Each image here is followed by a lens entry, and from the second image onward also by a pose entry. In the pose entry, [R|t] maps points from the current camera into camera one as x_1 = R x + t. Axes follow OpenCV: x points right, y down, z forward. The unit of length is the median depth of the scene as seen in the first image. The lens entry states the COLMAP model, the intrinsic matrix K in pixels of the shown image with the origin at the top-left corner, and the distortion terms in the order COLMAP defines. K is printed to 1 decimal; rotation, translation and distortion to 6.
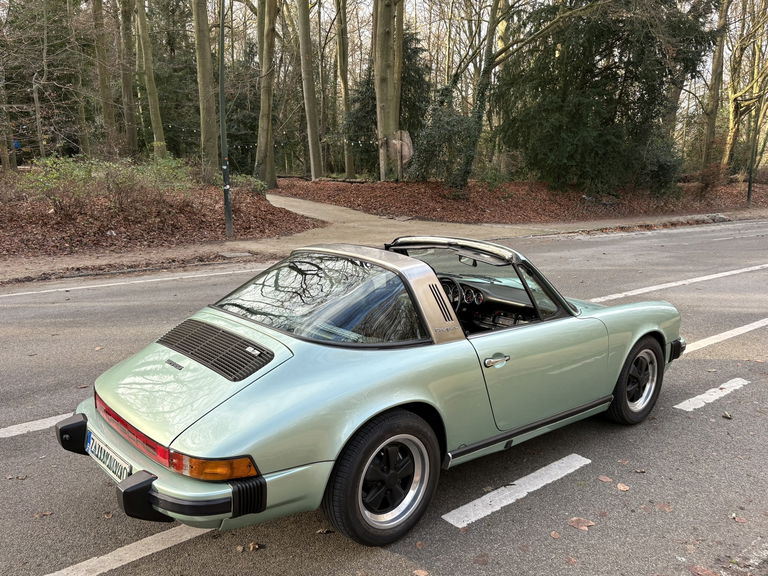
lens RADIAL K [[658.8, 0, 385.7], [0, 658.8, 288.8], [0, 0, 1]] dist [0.015977, 0.009668]
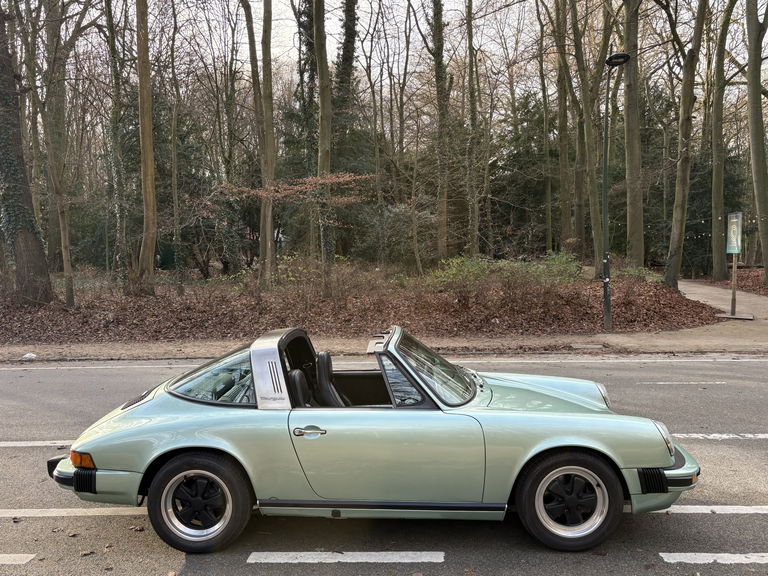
lens RADIAL K [[658.8, 0, 386.9], [0, 658.8, 288.5], [0, 0, 1]] dist [0.015977, 0.009668]
pose [[0.734317, 0.005092, -0.678787, 0.923554], [-0.098045, 0.990282, -0.098637, -0.038333], [0.671688, 0.138983, 0.727680, 0.168894]]
